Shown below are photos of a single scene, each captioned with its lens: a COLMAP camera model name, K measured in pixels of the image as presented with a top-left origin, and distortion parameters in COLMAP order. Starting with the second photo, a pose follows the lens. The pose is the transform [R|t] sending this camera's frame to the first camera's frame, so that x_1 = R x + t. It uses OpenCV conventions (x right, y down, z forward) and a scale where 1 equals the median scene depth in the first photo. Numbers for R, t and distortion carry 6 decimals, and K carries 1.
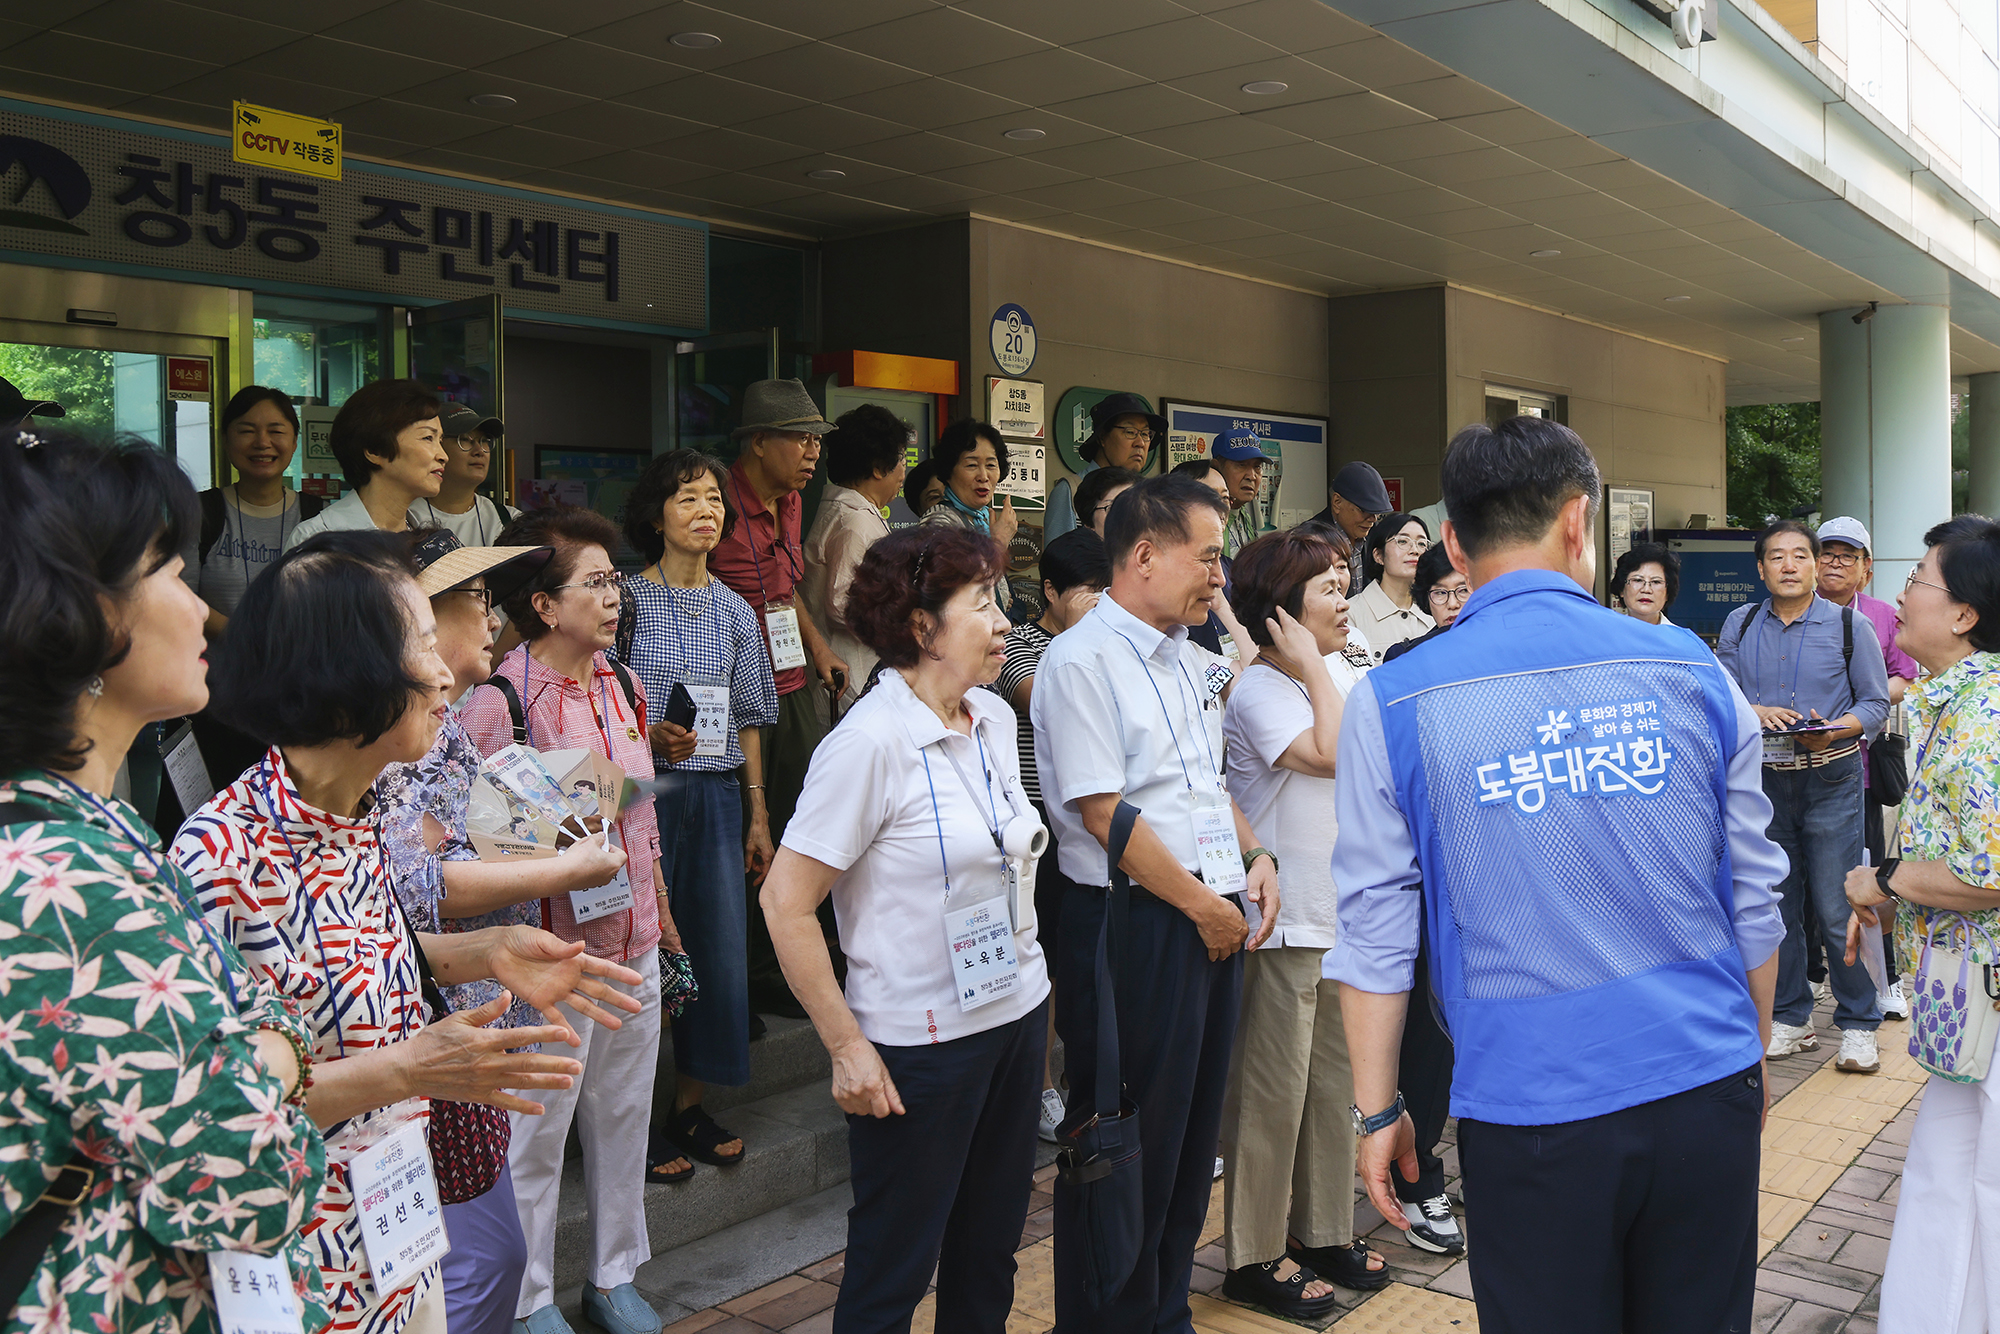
lens RADIAL K [[1846.1, 0, 1000.0], [0, 1846.1, 667.0], [0, 0, 1]] dist [-0.013146, 0.002612]
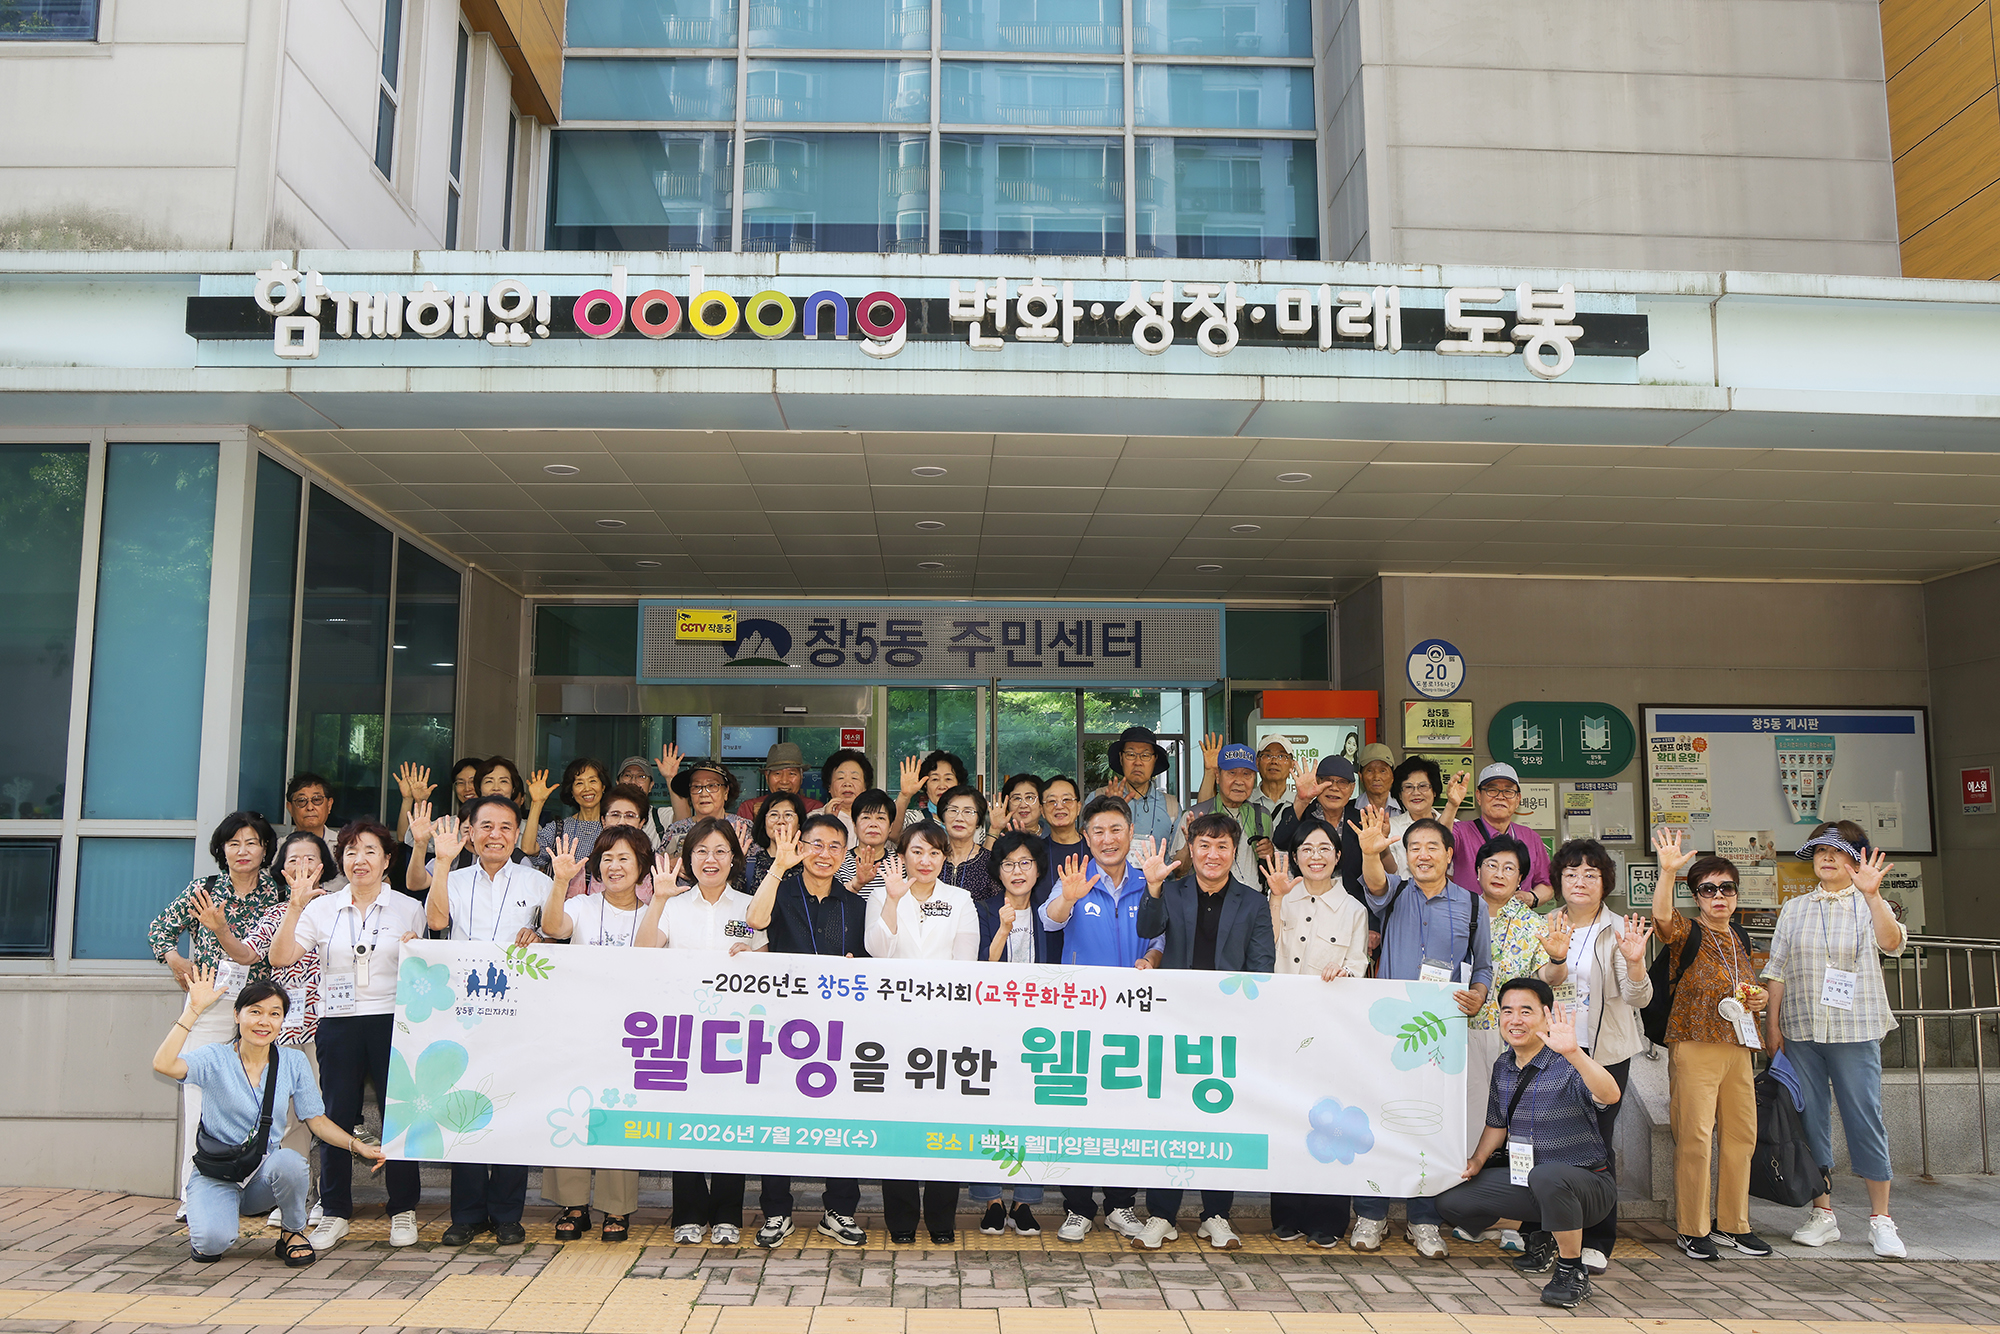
lens RADIAL K [[1846.1, 0, 1000.0], [0, 1846.1, 667.0], [0, 0, 1]] dist [-0.013146, 0.002612]
pose [[0.631150, -0.077764, -0.771753, 0.864770], [-0.053257, 0.988269, -0.143135, 0.010700], [0.773831, 0.131441, 0.619604, 0.037407]]
